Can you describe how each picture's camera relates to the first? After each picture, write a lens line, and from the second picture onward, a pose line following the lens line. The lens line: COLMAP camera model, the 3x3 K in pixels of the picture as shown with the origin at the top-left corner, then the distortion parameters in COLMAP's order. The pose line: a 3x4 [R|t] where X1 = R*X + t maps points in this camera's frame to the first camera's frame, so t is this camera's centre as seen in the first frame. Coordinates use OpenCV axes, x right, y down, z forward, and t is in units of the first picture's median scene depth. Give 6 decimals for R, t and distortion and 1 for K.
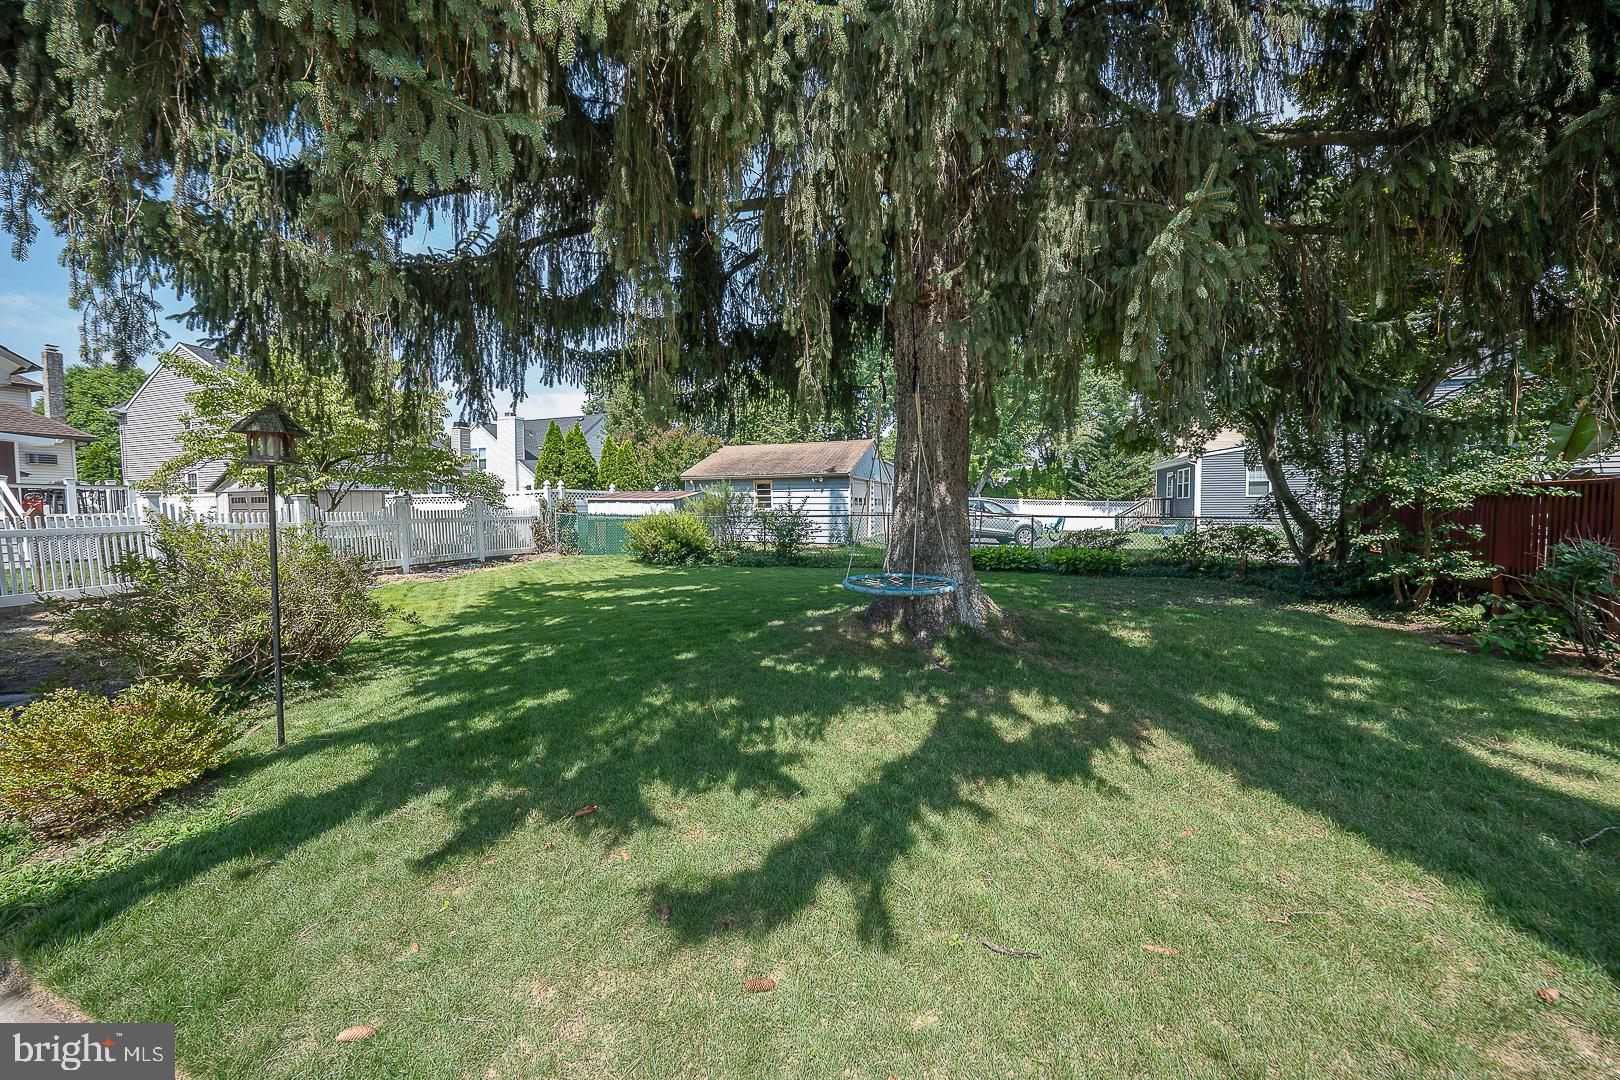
lens RADIAL K [[559.7, 0, 815.0], [0, 559.7, 534.3], [0, 0, 1]] dist [-0.035322, 0.008467]
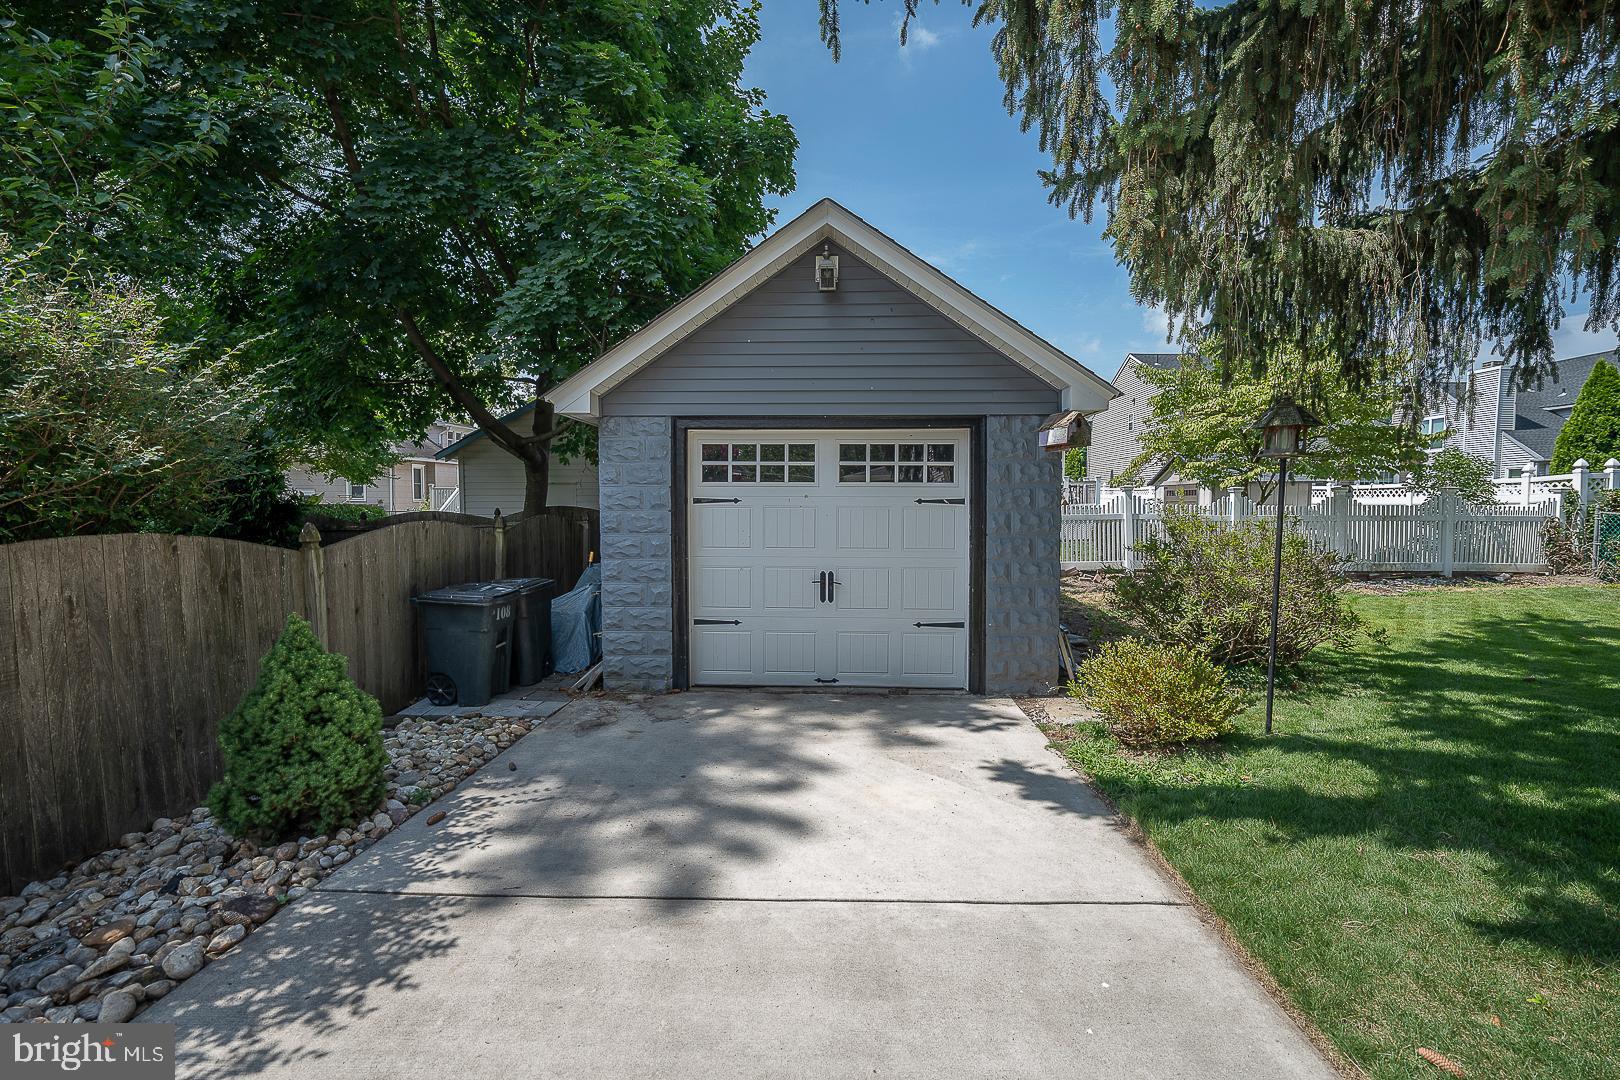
lens RADIAL K [[672.0, 0, 810.0], [0, 672.0, 540.0], [0, 0, 1]] dist [-0.001448, 0.000485]
pose [[0.294103, 0.060768, -0.953840, -0.045947], [-0.052502, 0.997497, 0.047361, 0.010152], [0.954331, 0.036149, 0.296557, -0.169872]]
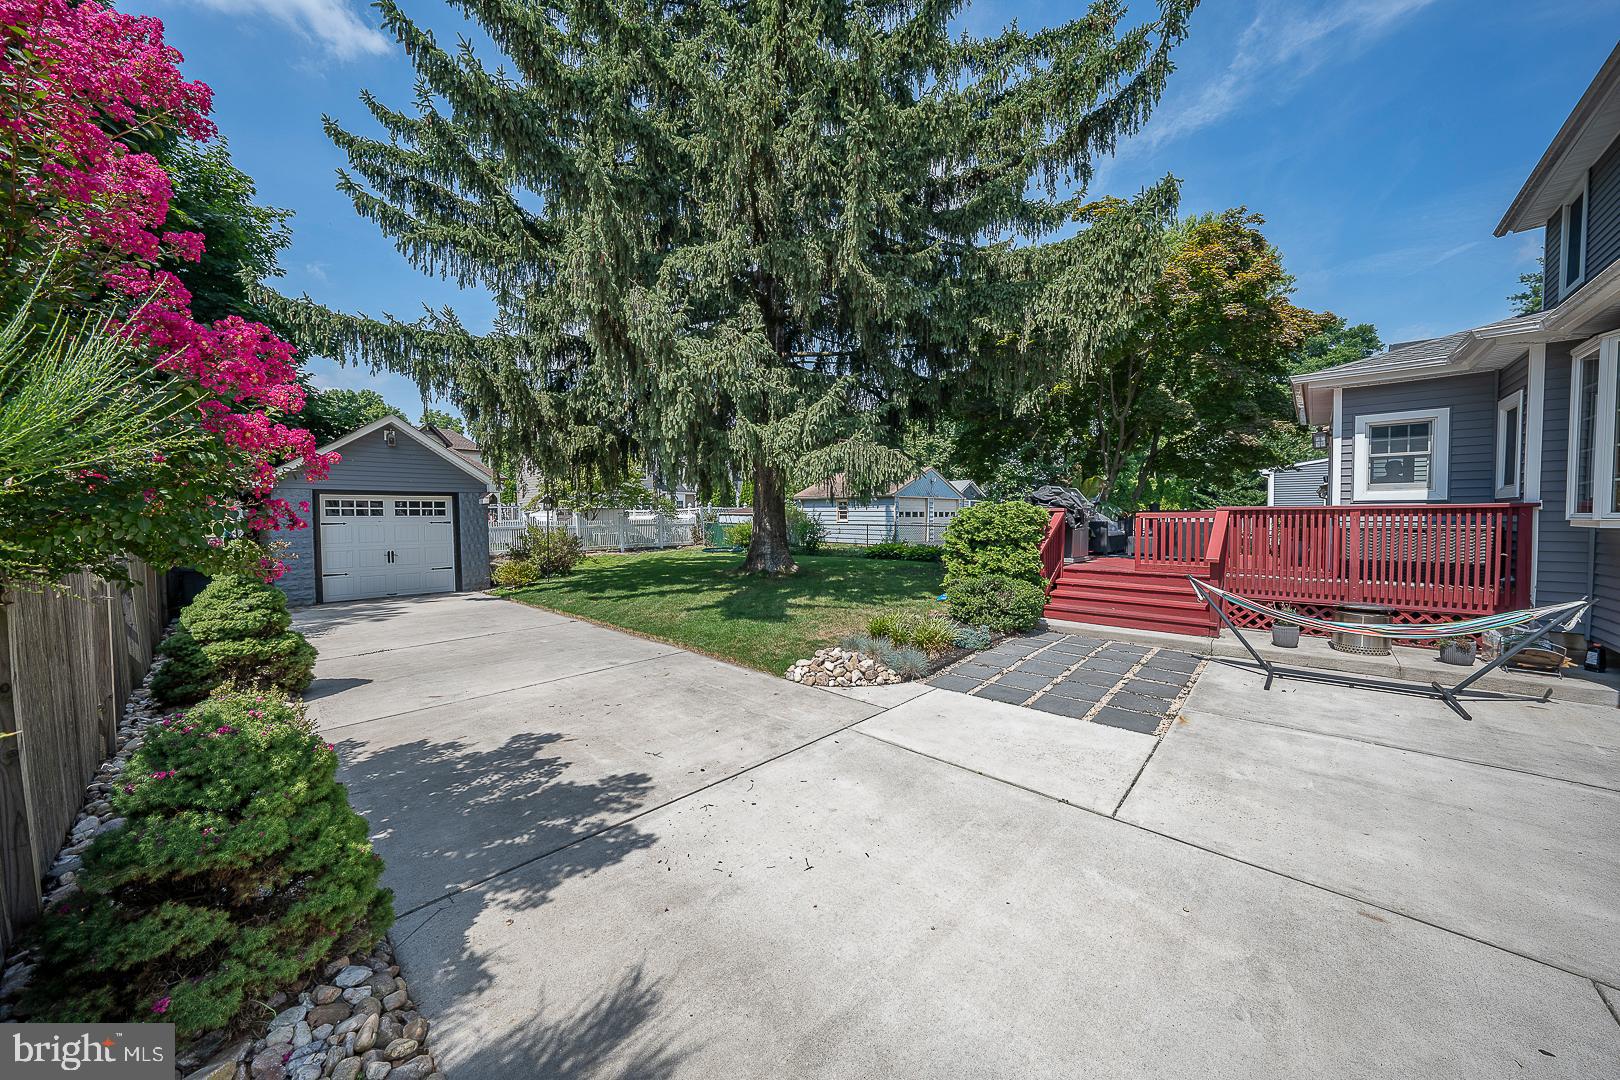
lens RADIAL K [[559.7, 0, 815.0], [0, 559.7, 534.3], [0, 0, 1]] dist [-0.035322, 0.008467]
pose [[0.924923, 0.016166, -0.379811, 1.626519], [-0.021416, 0.999725, -0.009600, 0.030328], [0.379552, 0.017013, 0.925014, -1.420861]]
